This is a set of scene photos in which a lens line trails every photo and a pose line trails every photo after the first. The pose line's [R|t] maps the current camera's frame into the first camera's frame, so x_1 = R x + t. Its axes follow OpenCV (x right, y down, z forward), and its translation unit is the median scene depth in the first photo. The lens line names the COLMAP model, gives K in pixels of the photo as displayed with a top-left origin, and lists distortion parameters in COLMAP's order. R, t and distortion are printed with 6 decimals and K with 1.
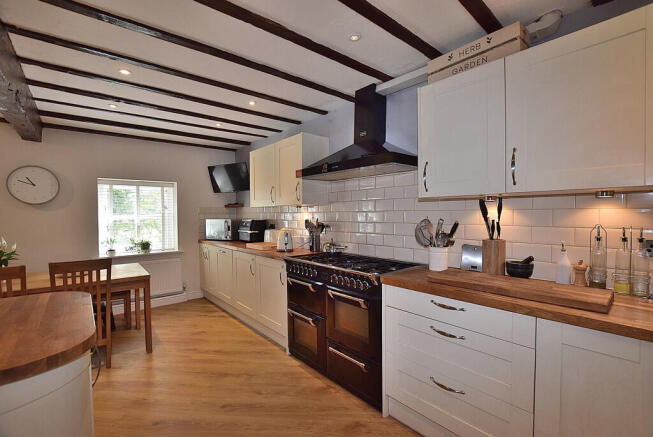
lens RADIAL K [[293.7, 0, 330.6], [0, 293.7, 217.8], [0, 0, 1]] dist [-0.023305, -0.000392]
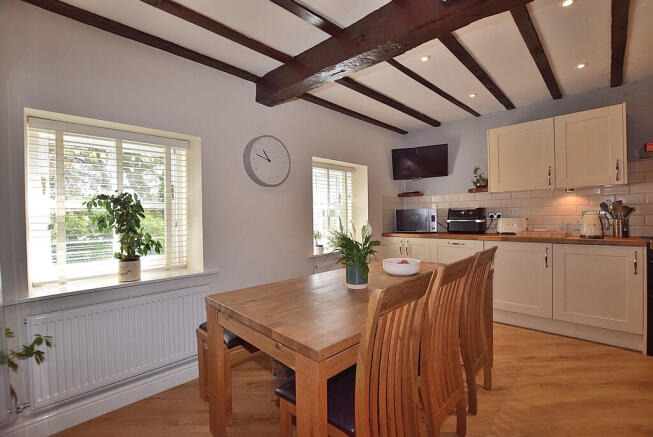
lens RADIAL K [[293.7, 0, 330.6], [0, 293.7, 217.8], [0, 0, 1]] dist [-0.023305, -0.000392]
pose [[0.995190, -0.009817, 0.097475, -0.994765], [0.010236, 0.999940, -0.003802, 0.045207], [-0.097432, 0.004782, 0.995231, 0.207936]]
